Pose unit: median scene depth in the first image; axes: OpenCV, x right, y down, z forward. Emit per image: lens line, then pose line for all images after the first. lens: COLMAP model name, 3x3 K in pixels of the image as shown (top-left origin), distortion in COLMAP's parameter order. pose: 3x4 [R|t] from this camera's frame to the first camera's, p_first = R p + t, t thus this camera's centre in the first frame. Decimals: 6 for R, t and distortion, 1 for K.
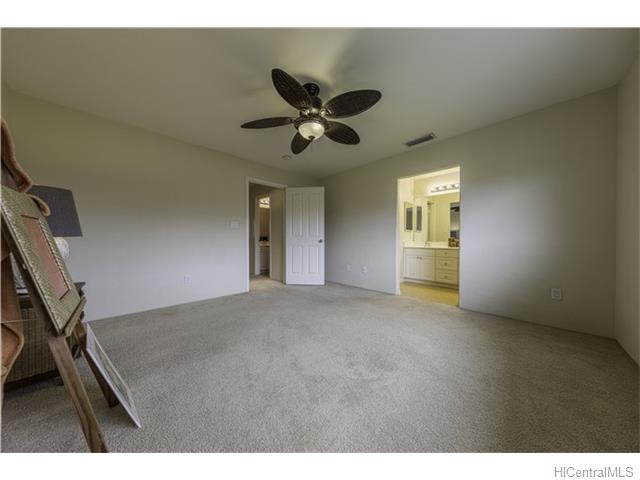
lens RADIAL K [[199.4, 0, 318.5], [0, 199.4, 241.6], [0, 0, 1]] dist [-0.000537, -0.000018]
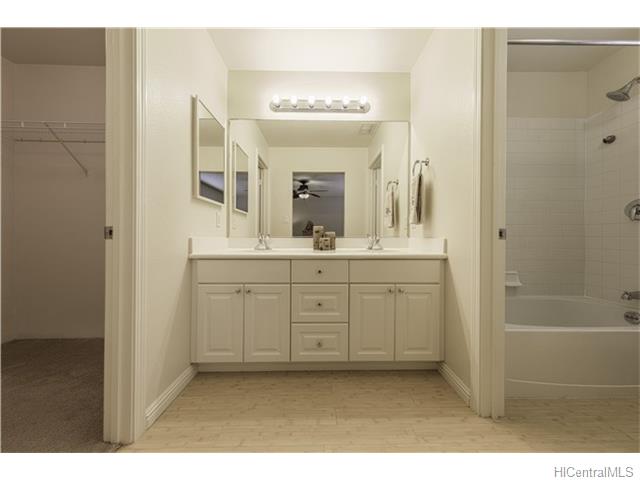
lens RADIAL K [[215.2, 0, 319.7], [0, 215.2, 239.3], [0, 0, 1]] dist [0.000060, 0.000003]
pose [[0.695555, -0.009557, 0.718409, 0.328983], [0.014381, 0.999896, -0.000621, 0.004847], [-0.718329, 0.010763, 0.695621, 0.641249]]
